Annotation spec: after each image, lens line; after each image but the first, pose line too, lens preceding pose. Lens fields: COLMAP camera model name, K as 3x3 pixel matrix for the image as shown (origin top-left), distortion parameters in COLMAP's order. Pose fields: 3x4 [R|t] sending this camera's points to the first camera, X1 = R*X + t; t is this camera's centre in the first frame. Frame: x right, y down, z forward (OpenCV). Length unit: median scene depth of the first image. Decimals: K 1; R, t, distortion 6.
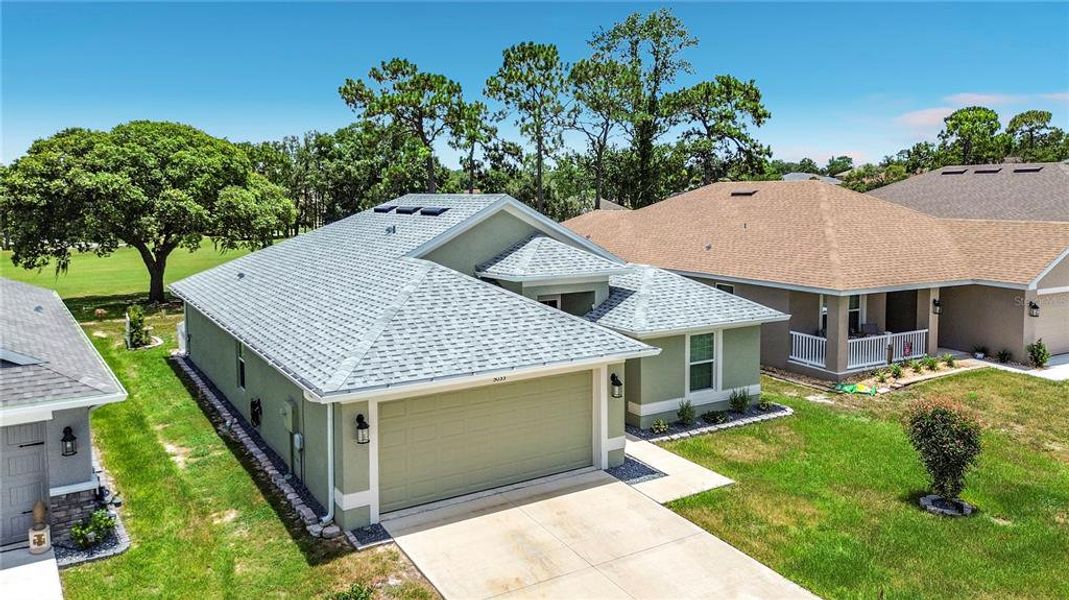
lens RADIAL K [[777.5, 0, 532.2], [0, 777.5, 248.1], [0, 0, 1]] dist [0.034349, -0.004677]
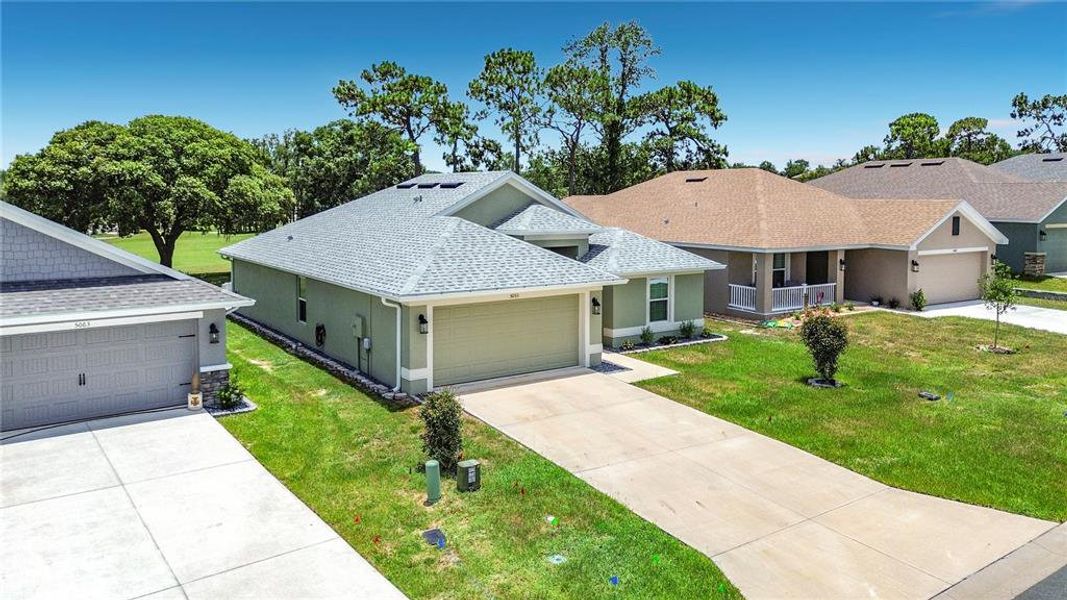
lens RADIAL K [[770.9, 0, 538.4], [0, 770.9, 237.3], [0, 0, 1]] dist [0.042625, -0.001553]
pose [[0.998768, 0.003731, 0.049489, -0.021369], [-0.002980, 0.999879, -0.015251, 0.026154], [-0.049540, 0.015085, 0.998658, -0.123211]]
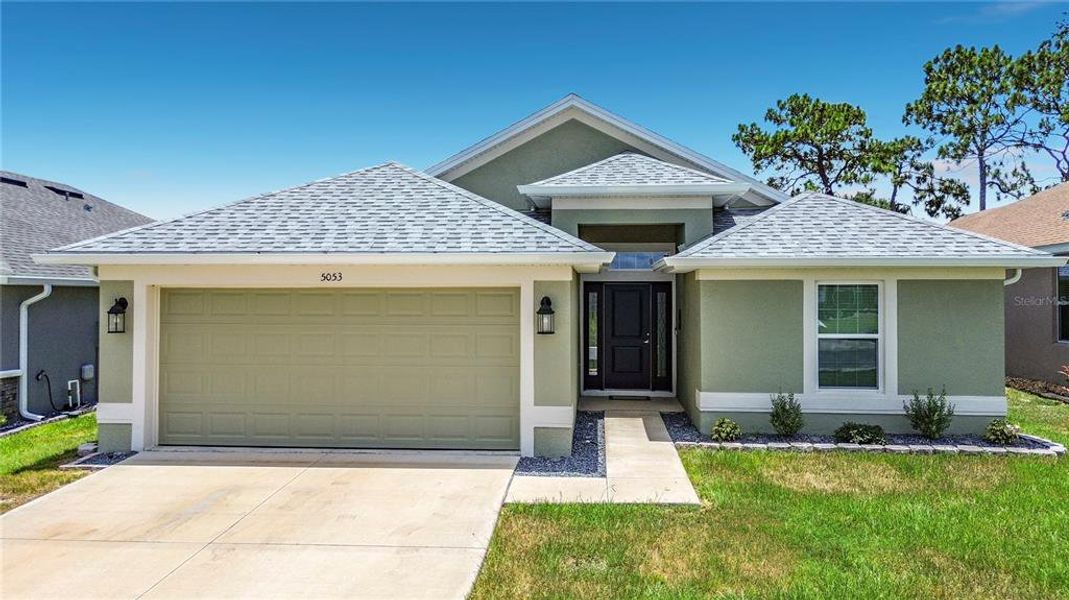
lens RADIAL K [[753.8, 0, 535.5], [0, 753.8, 281.5], [0, 0, 1]] dist [0.072726, -0.000064]
pose [[0.807193, -0.002276, -0.590284, 0.151277], [-0.045245, 0.996812, -0.065715, 0.064530], [0.588551, 0.079752, 0.804517, 0.181085]]
